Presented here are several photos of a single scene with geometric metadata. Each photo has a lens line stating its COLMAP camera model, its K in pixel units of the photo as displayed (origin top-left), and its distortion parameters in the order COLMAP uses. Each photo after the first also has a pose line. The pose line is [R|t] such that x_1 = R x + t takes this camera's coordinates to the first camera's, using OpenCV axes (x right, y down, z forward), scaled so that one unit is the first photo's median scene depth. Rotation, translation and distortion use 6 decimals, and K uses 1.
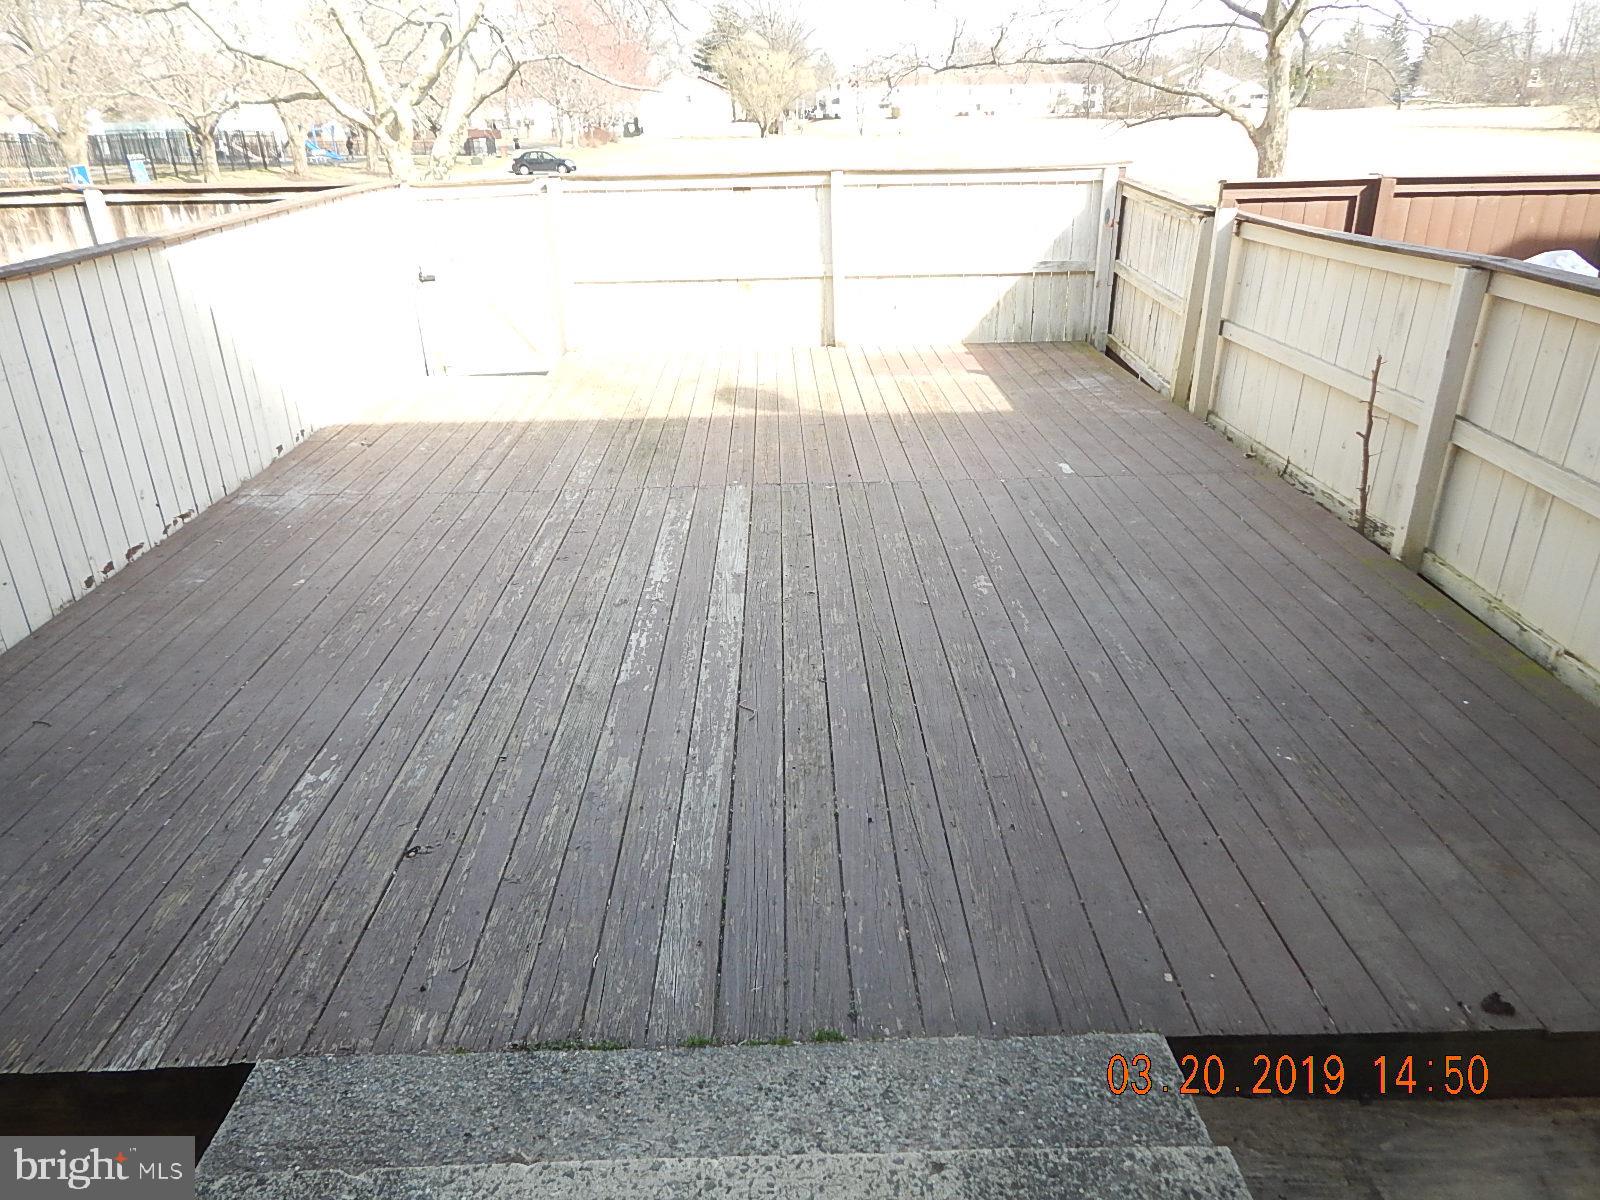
lens RADIAL K [[1052.7, 0, 791.5], [0, 1052.7, 594.3], [0, 0, 1]] dist [0.010320, -0.015397]
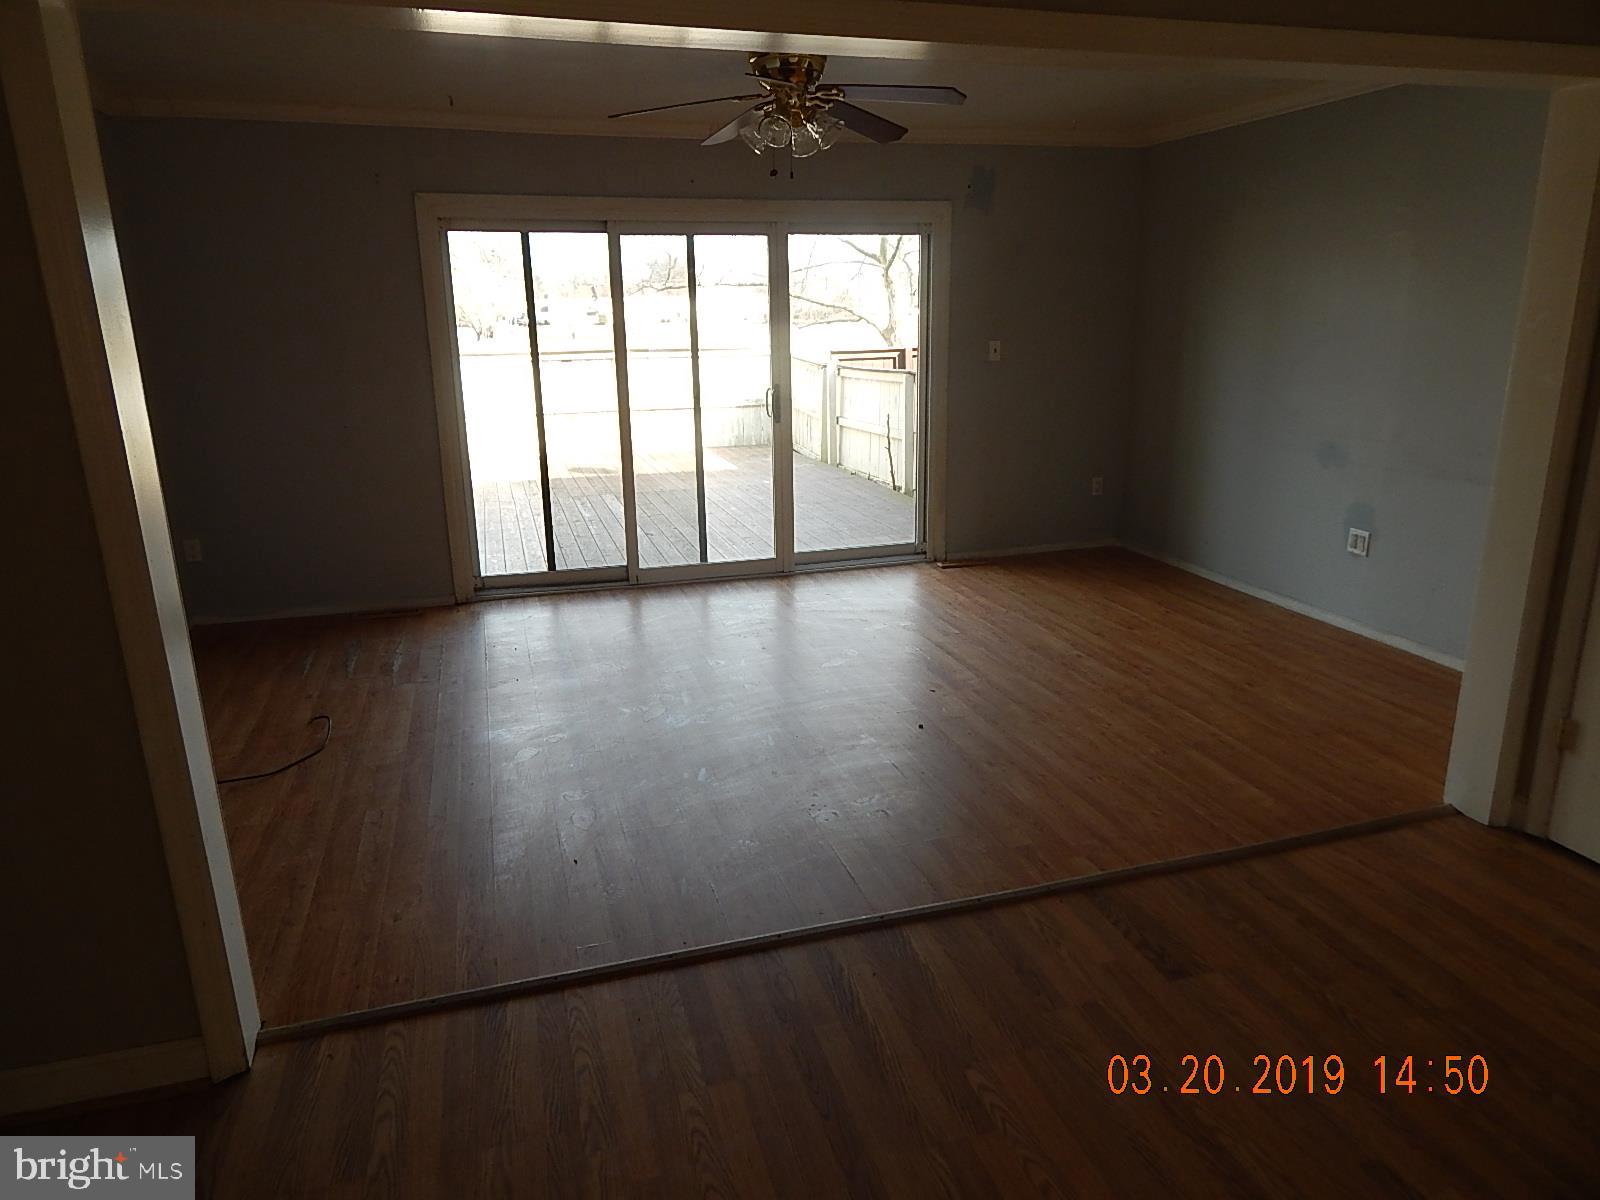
lens RADIAL K [[1052.7, 0, 802.7], [0, 1052.7, 605.3], [0, 0, 1]] dist [0.010320, -0.015397]
pose [[0.962621, -0.068448, 0.262059, -0.185583], [0.110324, 0.982728, -0.148571, 0.355128], [-0.247364, 0.171929, 0.953547, -0.764716]]
